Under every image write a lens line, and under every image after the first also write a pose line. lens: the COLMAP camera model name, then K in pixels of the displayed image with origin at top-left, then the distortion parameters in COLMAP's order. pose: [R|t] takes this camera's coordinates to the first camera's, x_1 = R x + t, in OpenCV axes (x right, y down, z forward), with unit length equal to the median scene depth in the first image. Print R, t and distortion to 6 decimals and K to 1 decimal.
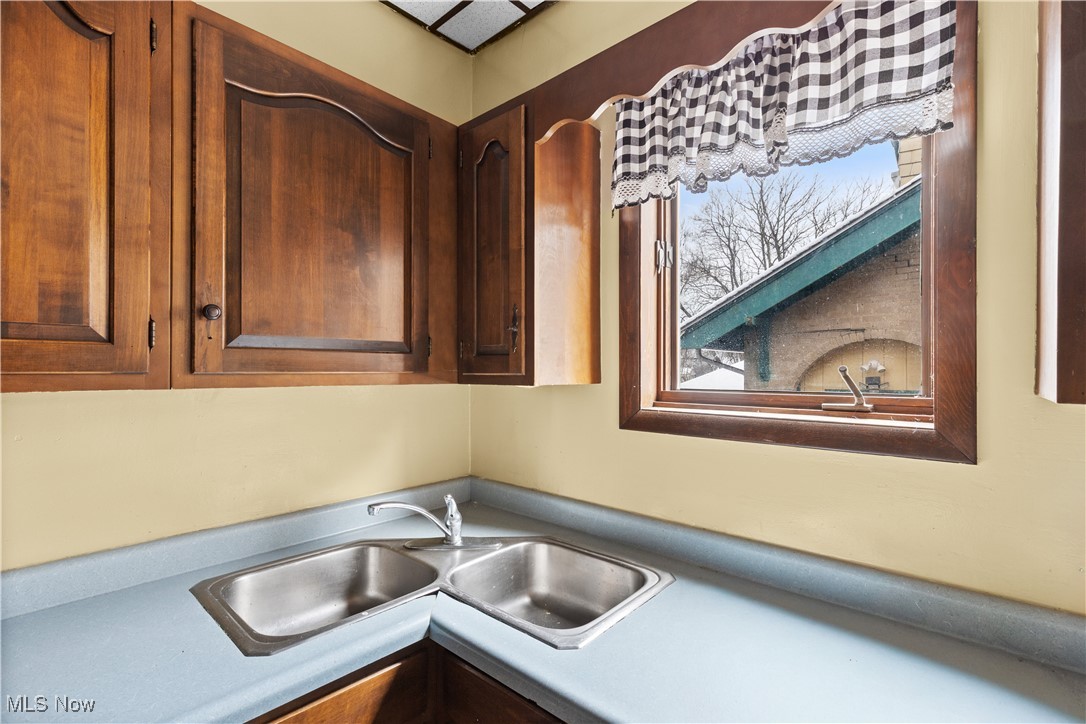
lens RADIAL K [[483.6, 0, 538.8], [0, 483.6, 367.4], [0, 0, 1]] dist [0.002745, 0.000377]
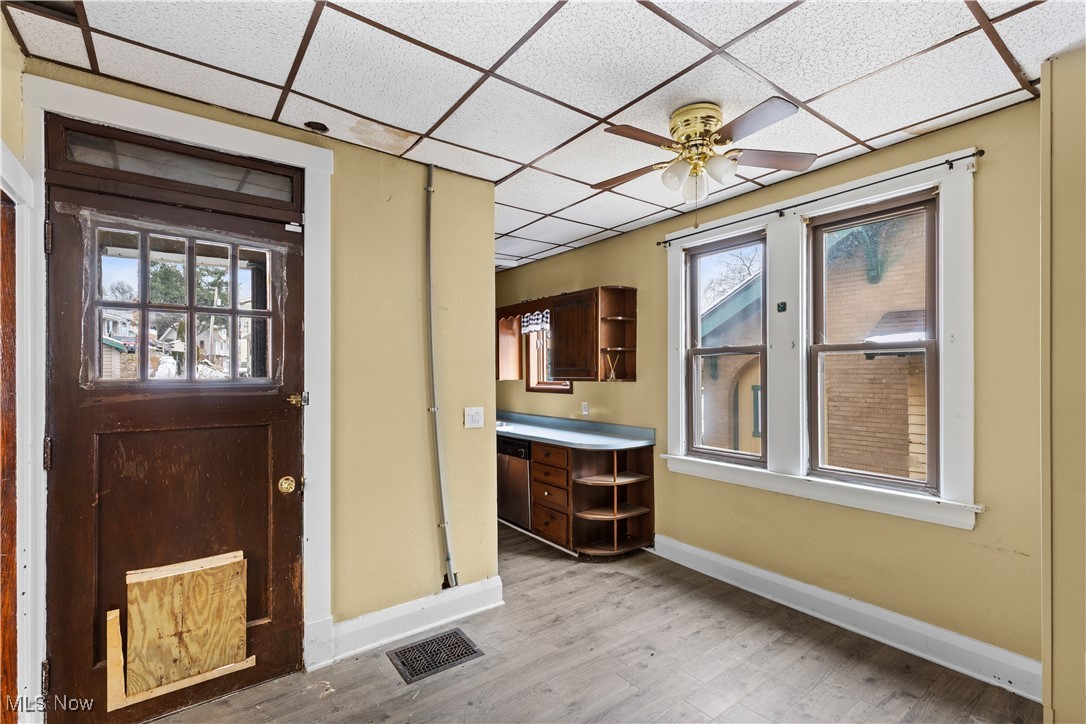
lens RADIAL K [[490.3, 0, 543.6], [0, 490.3, 370.0], [0, 0, 1]] dist [0.004658, 0.000284]
pose [[0.979335, -0.009459, -0.202025, 1.314938], [0.009952, 0.999949, 0.001424, -0.052280], [0.202002, -0.003406, 0.979379, -3.292600]]
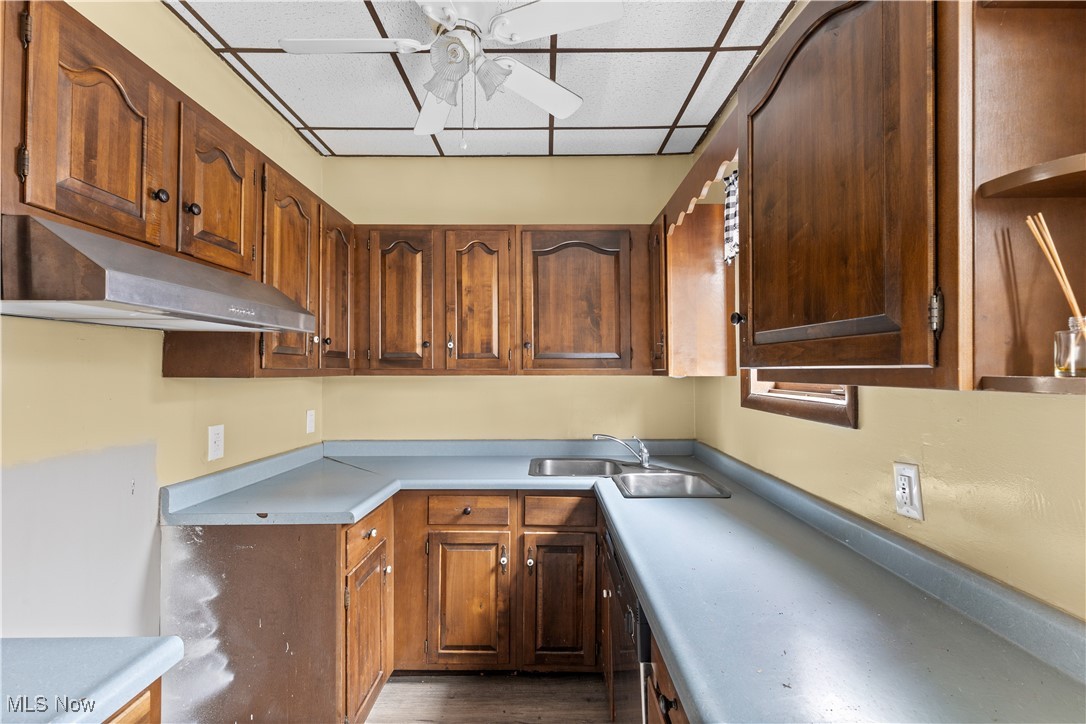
lens RADIAL K [[490.3, 0, 543.6], [0, 490.3, 370.0], [0, 0, 1]] dist [0.004658, 0.000284]
pose [[0.665546, -0.004585, -0.746343, 1.099576], [0.007954, 0.999968, 0.000949, 0.011325], [0.746315, -0.006568, 0.665561, -0.547760]]
